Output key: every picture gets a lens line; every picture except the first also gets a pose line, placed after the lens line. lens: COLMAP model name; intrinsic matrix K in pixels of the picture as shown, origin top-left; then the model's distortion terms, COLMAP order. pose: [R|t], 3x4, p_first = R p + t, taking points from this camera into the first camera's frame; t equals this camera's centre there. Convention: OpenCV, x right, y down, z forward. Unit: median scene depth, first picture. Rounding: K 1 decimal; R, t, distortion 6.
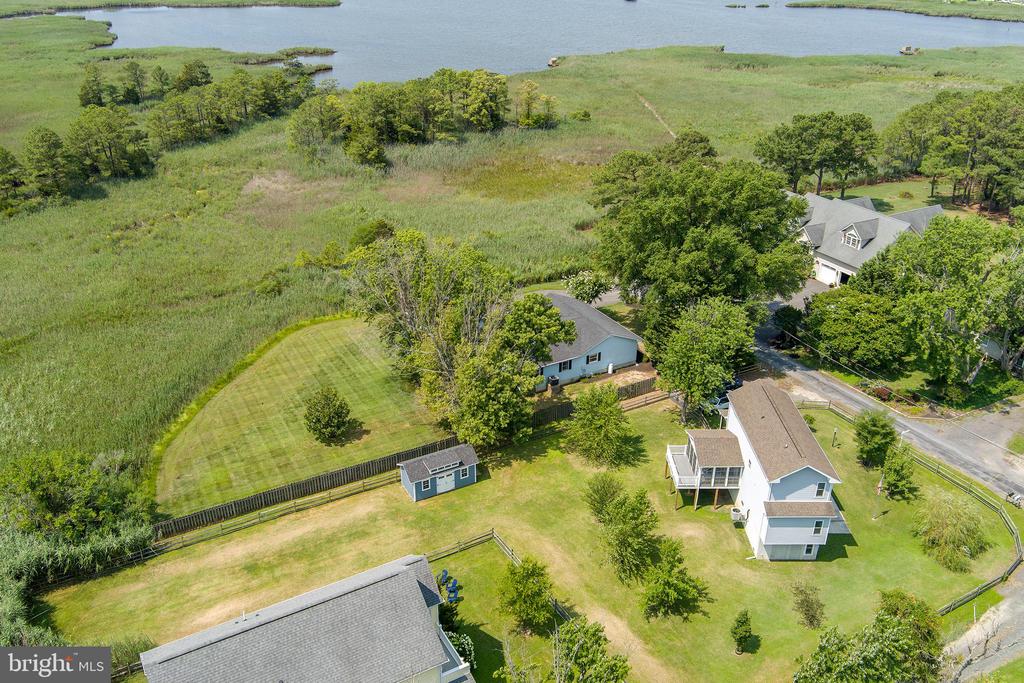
lens RADIAL K [[793.4, 0, 512.0], [0, 793.4, 341.5], [0, 0, 1]] dist [-0.006494, 0.005357]
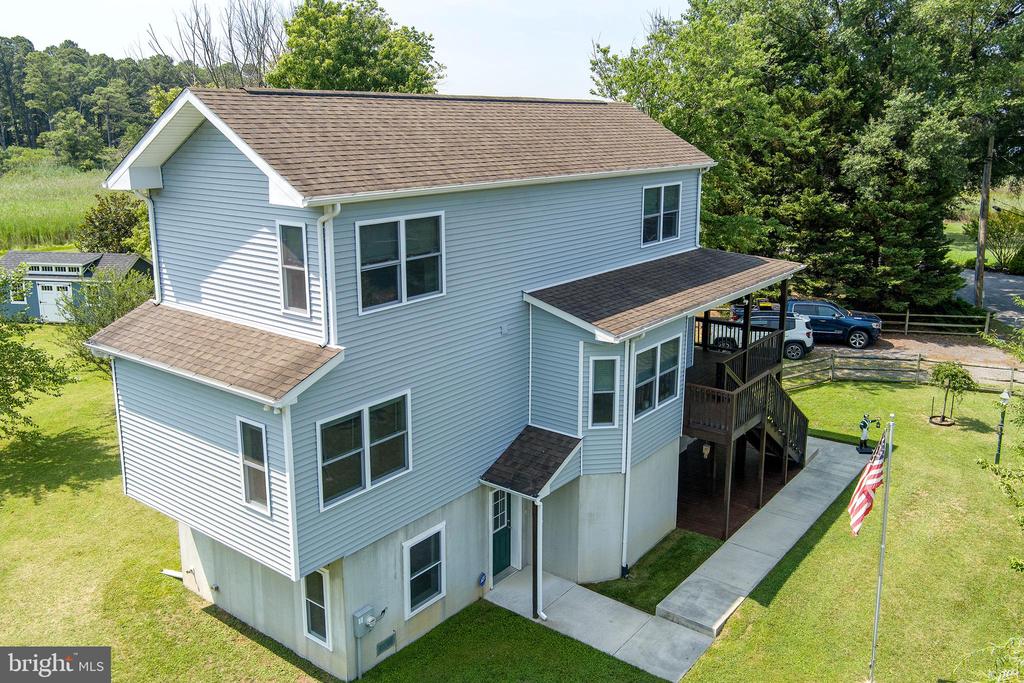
lens RADIAL K [[793.4, 0, 512.0], [0, 793.4, 341.5], [0, 0, 1]] dist [-0.006494, 0.005357]
pose [[0.795302, 0.152485, -0.586722, 0.366088], [-0.263526, 0.958578, -0.108081, 0.141083], [0.545939, 0.240574, 0.802543, 0.584649]]
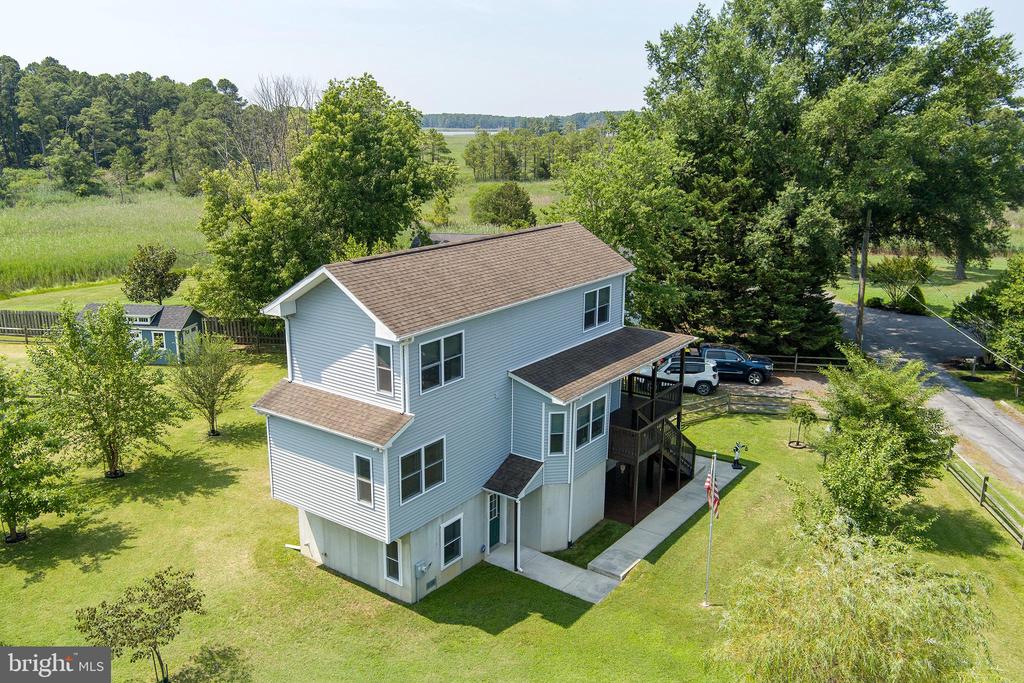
lens RADIAL K [[821.4, 0, 509.1], [0, 821.4, 287.5], [0, 0, 1]] dist [0.002178, 0.001851]
pose [[0.819463, 0.119662, -0.560501, 0.429022], [-0.263173, 0.947326, -0.182518, 0.136278], [0.509136, 0.297076, 0.807791, 0.471032]]
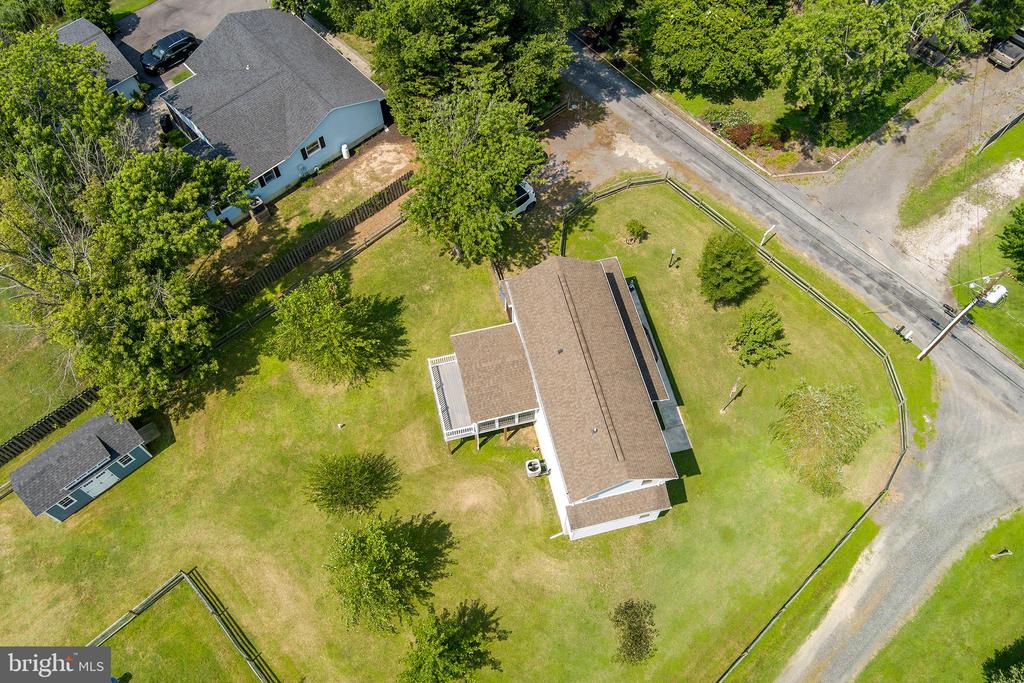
lens RADIAL K [[793.4, 0, 512.0], [0, 793.4, 341.5], [0, 0, 1]] dist [-0.006494, 0.005357]
pose [[0.971286, -0.211285, 0.109370, 0.154781], [0.114431, 0.817913, 0.563847, -0.190413], [-0.208587, -0.535141, 0.818606, 0.363966]]
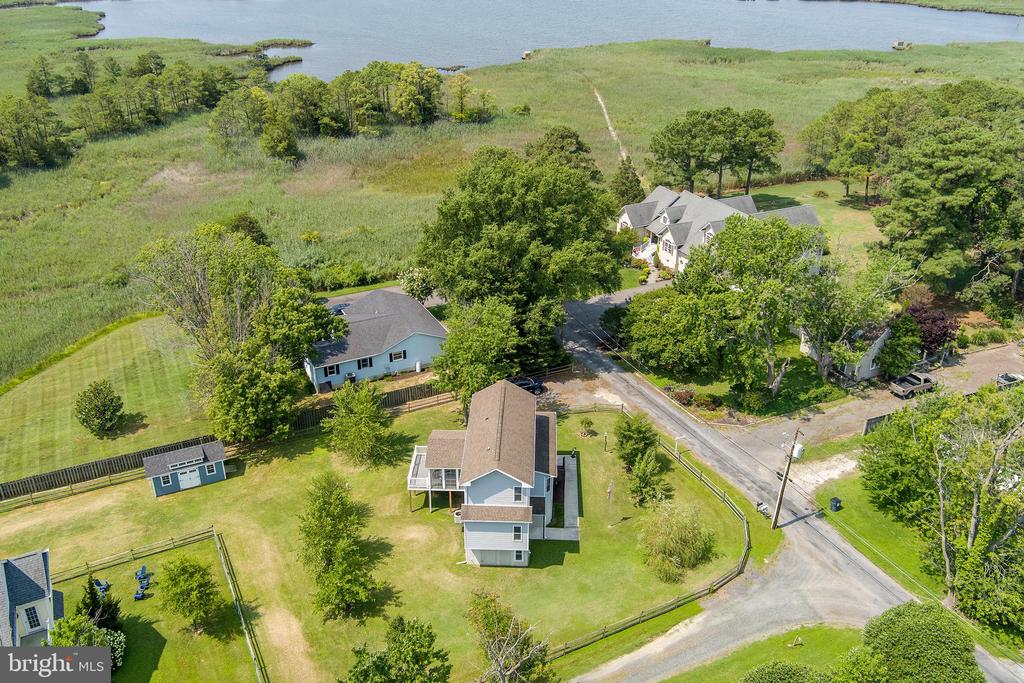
lens RADIAL K [[805.9, 0, 506.7], [0, 805.9, 341.6], [0, 0, 1]] dist [-0.006898, 0.003871]
pose [[0.999339, 0.017536, -0.031847, 0.268108], [-0.017446, 0.999843, 0.003089, -0.002263], [0.031897, -0.002532, 0.999488, 0.007333]]
